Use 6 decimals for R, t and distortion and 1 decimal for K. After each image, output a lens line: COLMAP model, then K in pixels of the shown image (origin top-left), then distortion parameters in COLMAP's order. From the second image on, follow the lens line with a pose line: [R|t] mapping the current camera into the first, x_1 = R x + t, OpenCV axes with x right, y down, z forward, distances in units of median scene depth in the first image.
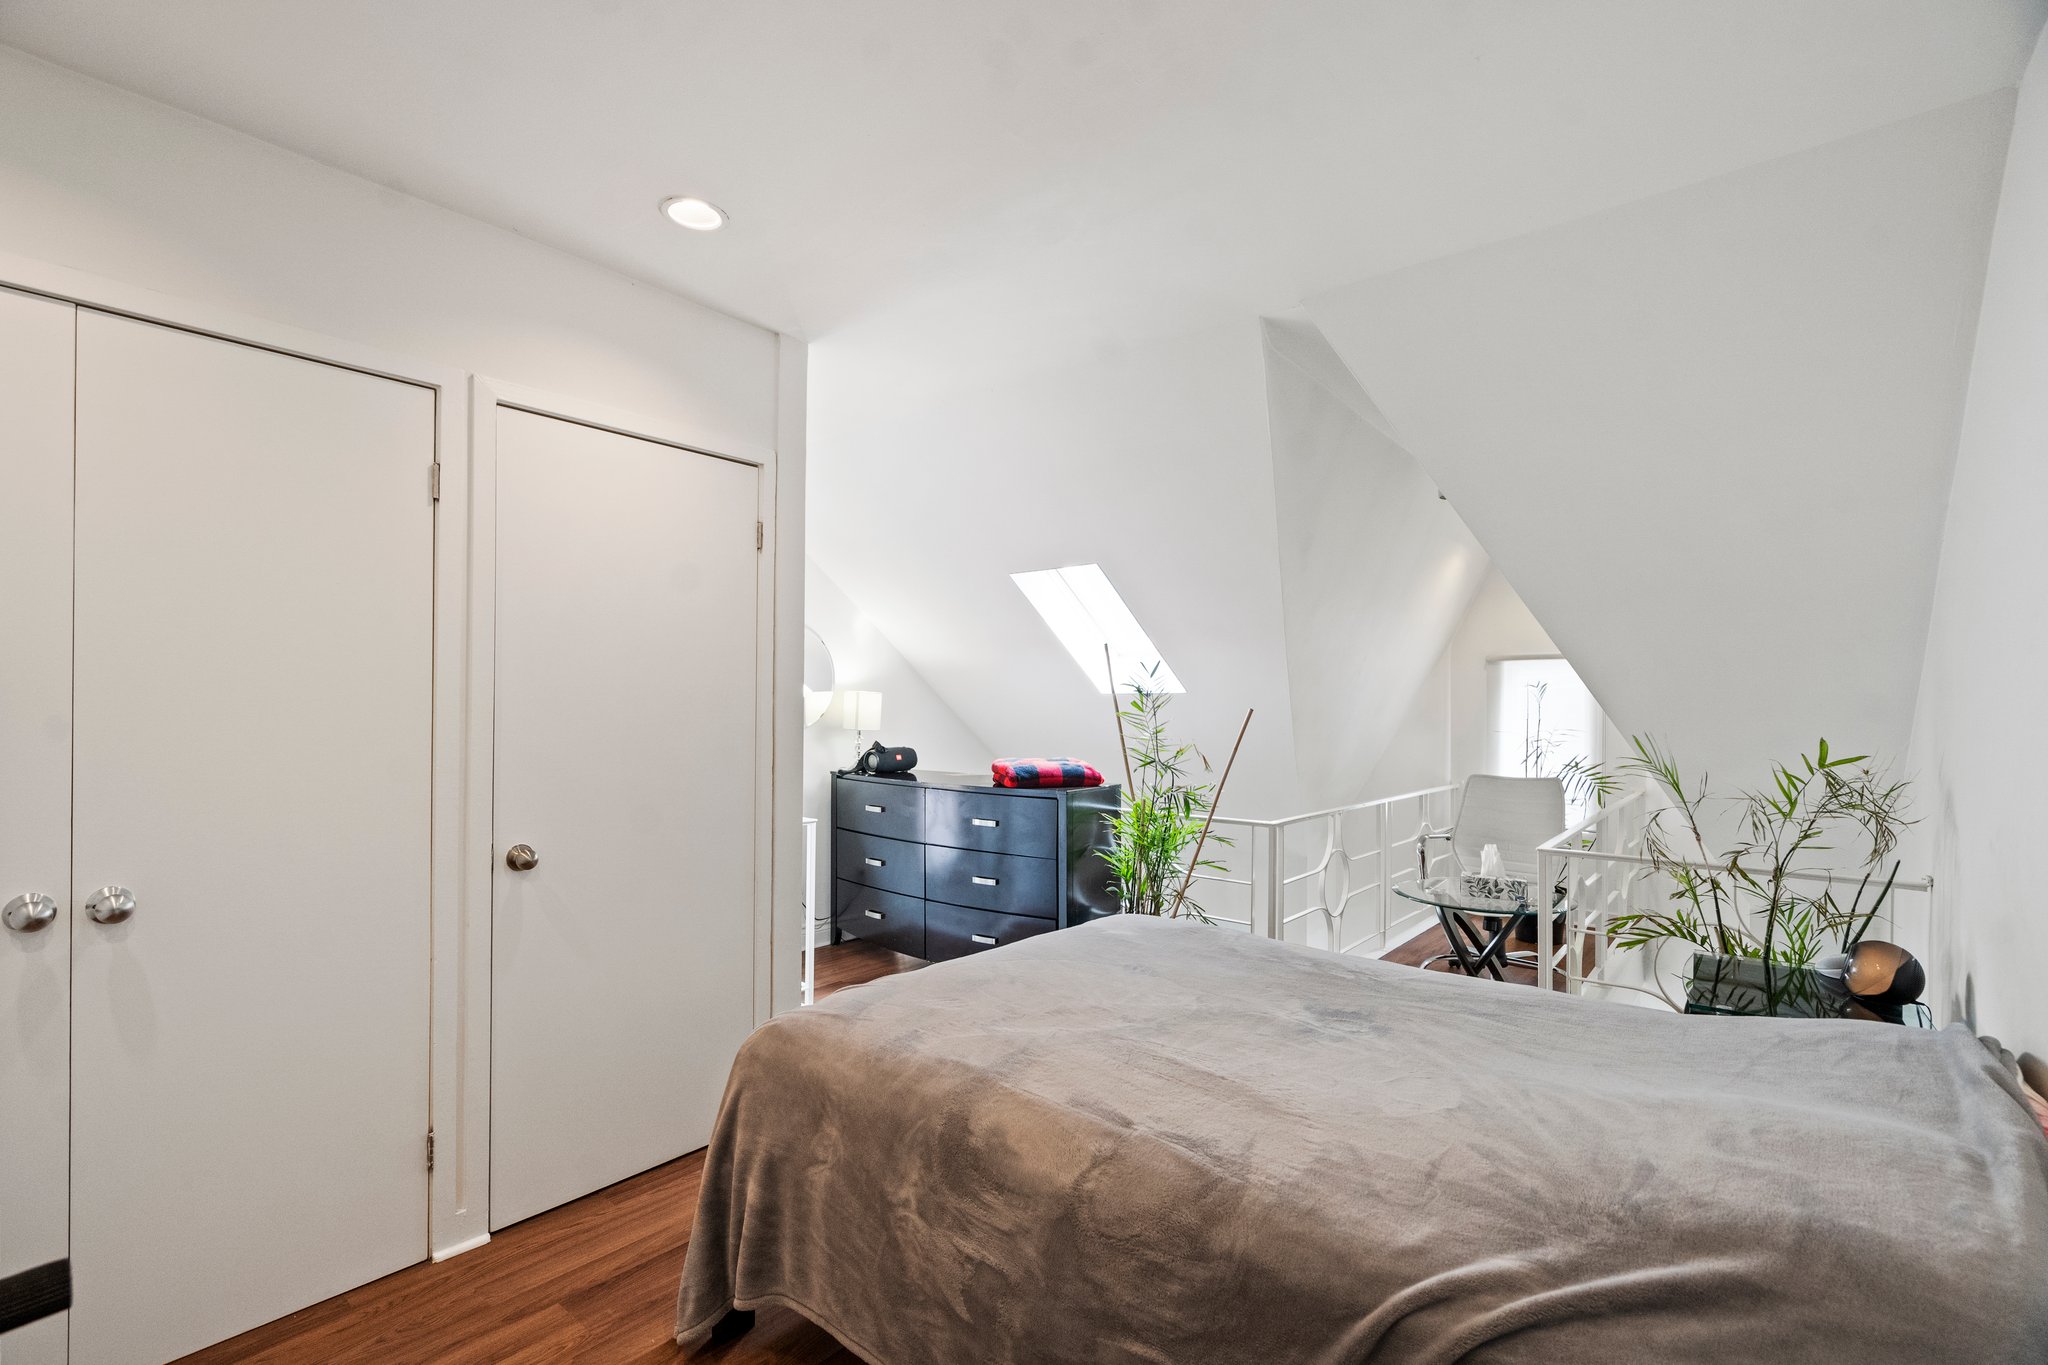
lens RADIAL K [[932.4, 0, 1022.1], [0, 932.4, 701.0], [0, 0, 1]] dist [-0.019890, 0.009840]
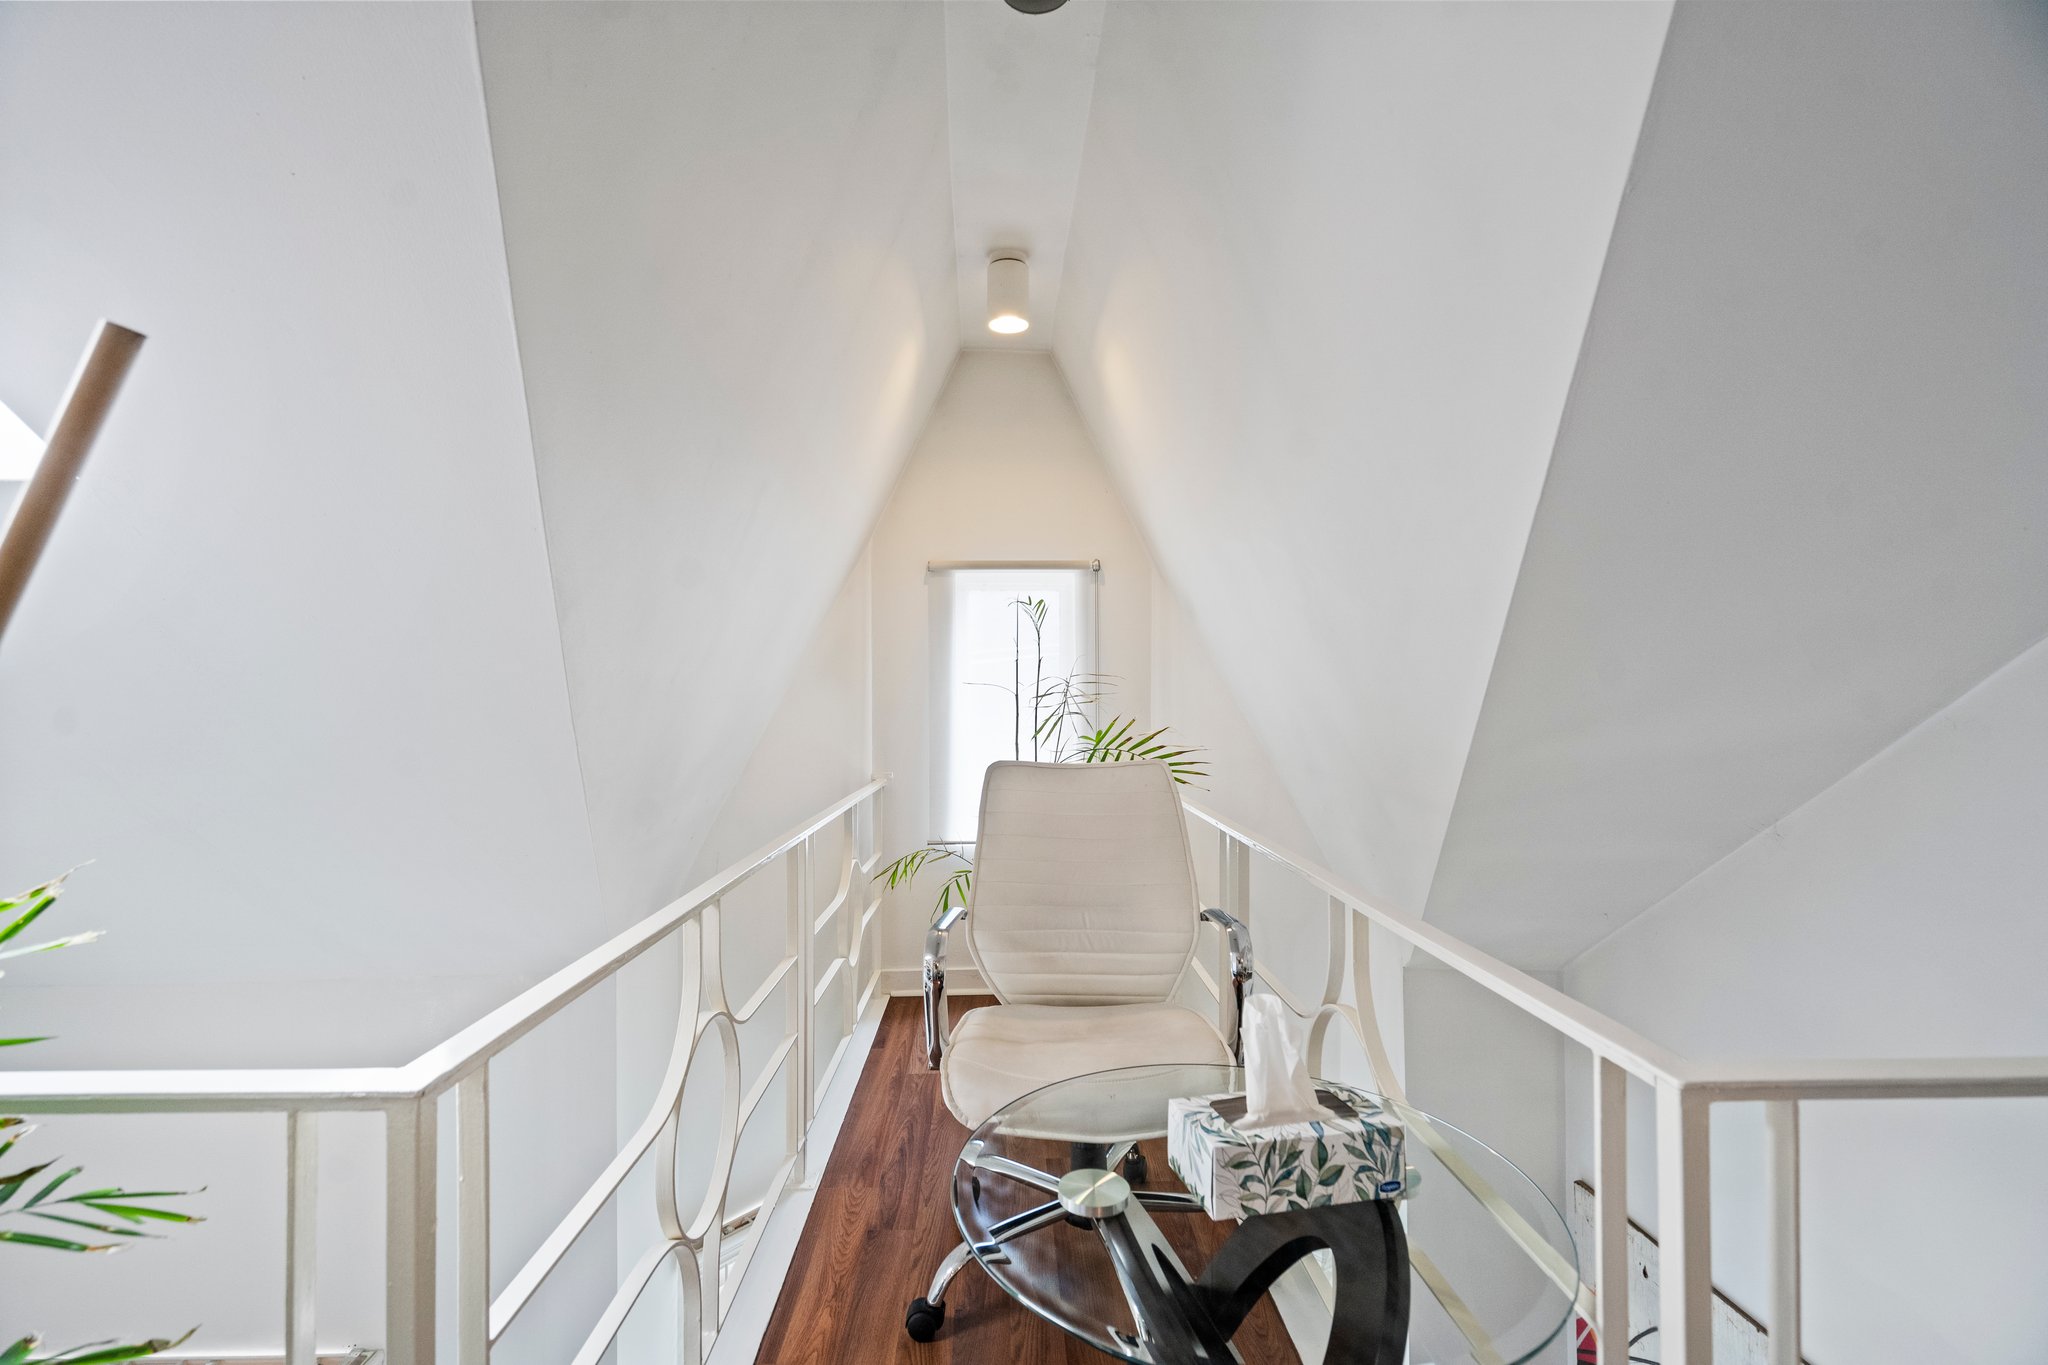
lens RADIAL K [[912.7, 0, 1002.5], [0, 912.7, 673.1], [0, 0, 1]] dist [-0.000075, 0.000243]
pose [[0.767683, 0.011319, 0.640730, 0.229926], [0.001645, 0.999806, -0.019634, 0.051644], [-0.640828, 0.016127, 0.767515, 0.746362]]
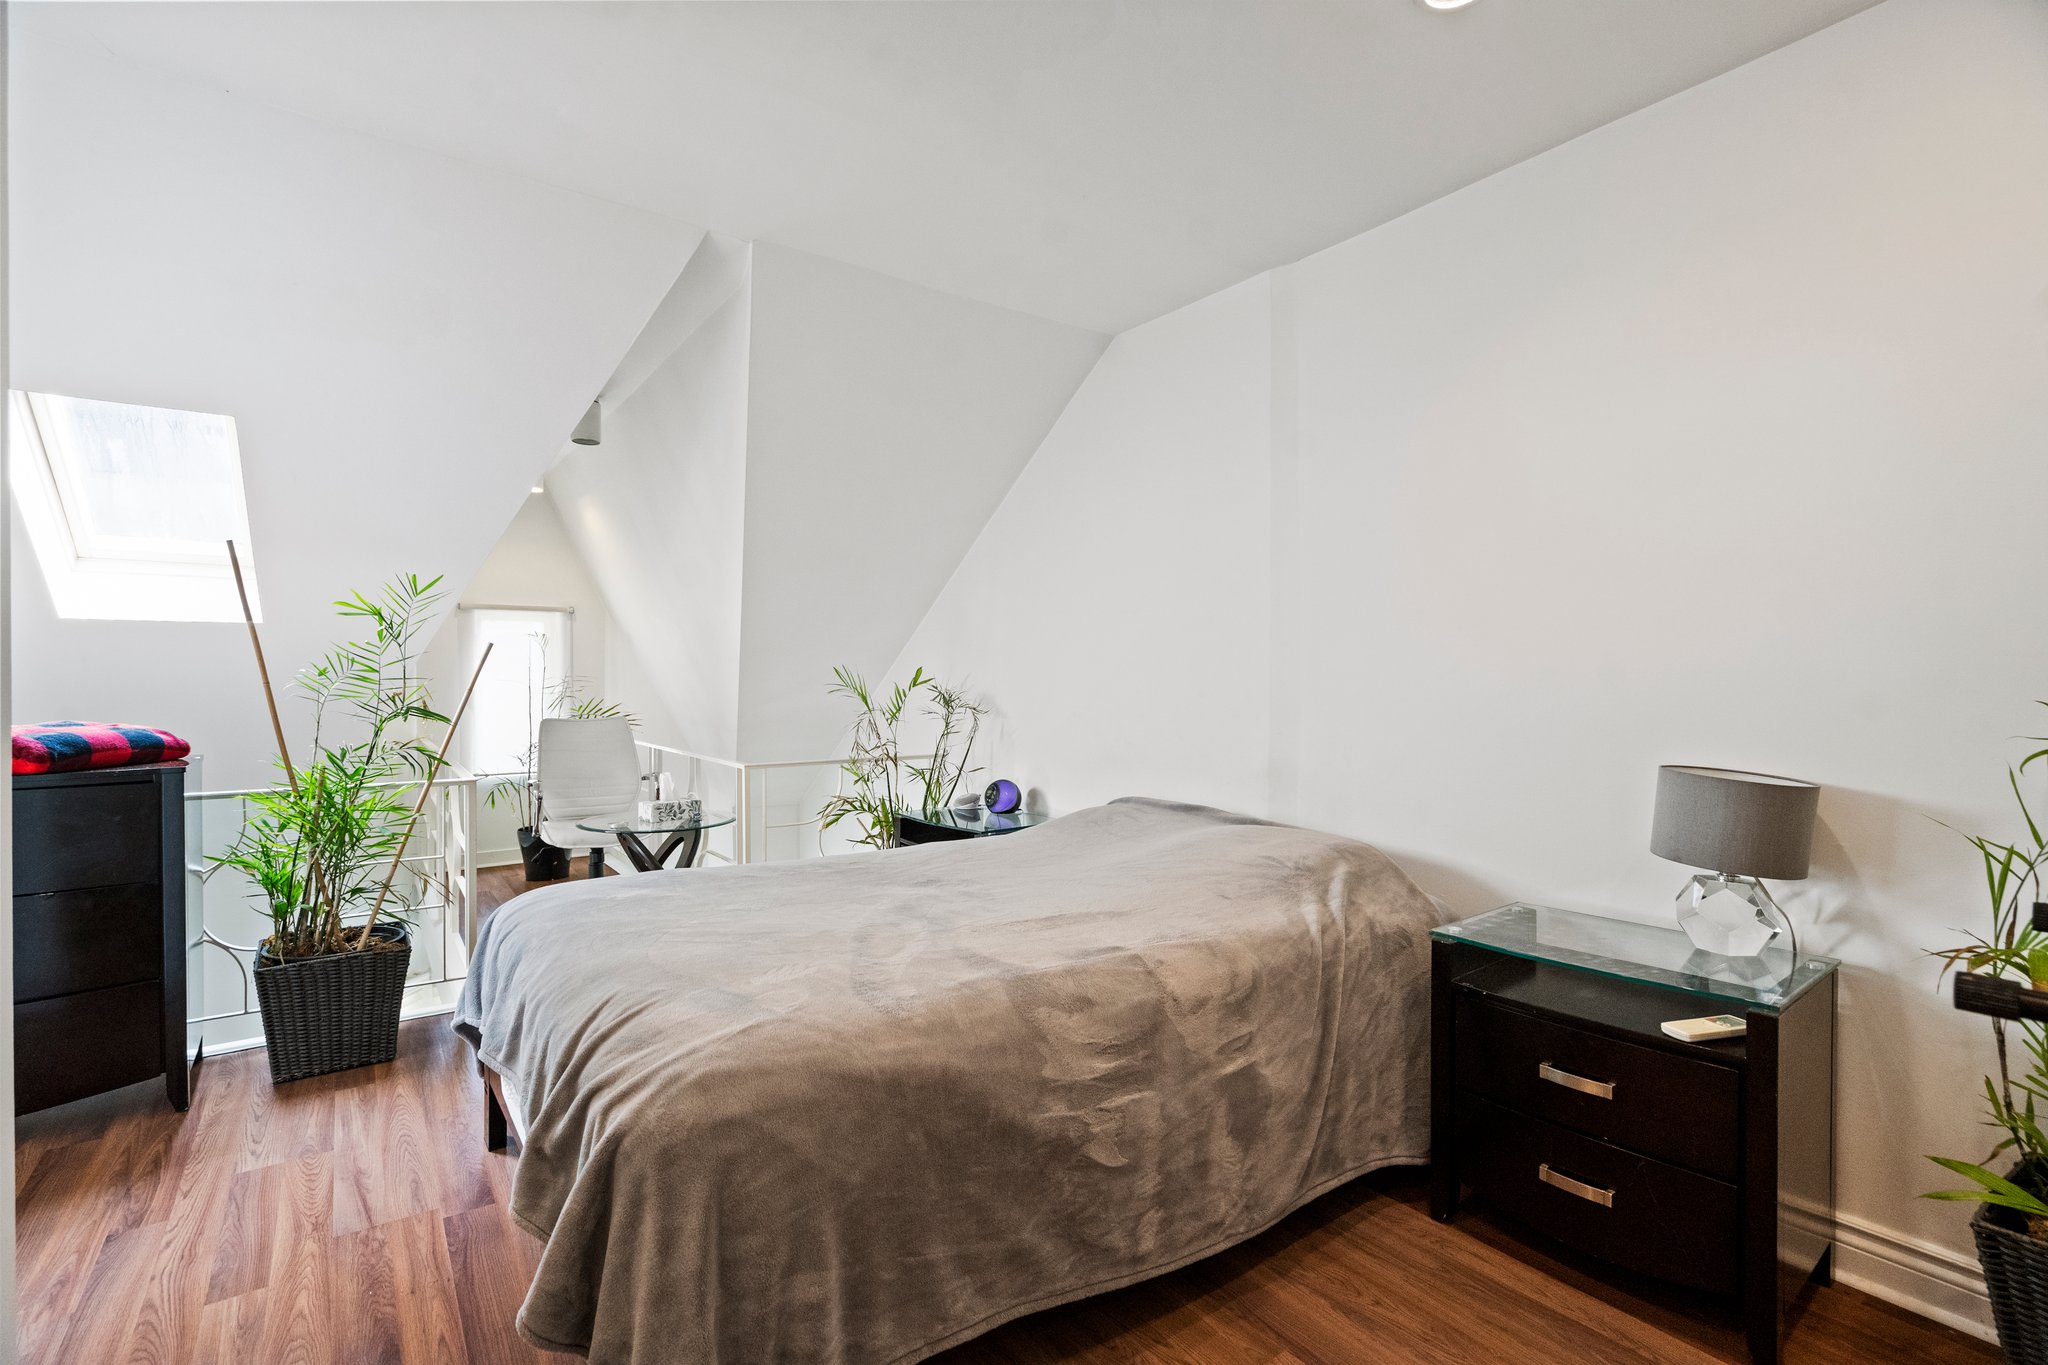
lens RADIAL K [[925.1, 0, 1004.6], [0, 925.1, 644.6], [0, 0, 1]] dist [-0.003909, 0.001582]
pose [[0.253587, 0.026712, 0.966944, -0.400043], [0.003977, 0.999581, -0.028657, 0.034029], [-0.967304, 0.011112, 0.253375, 0.306020]]
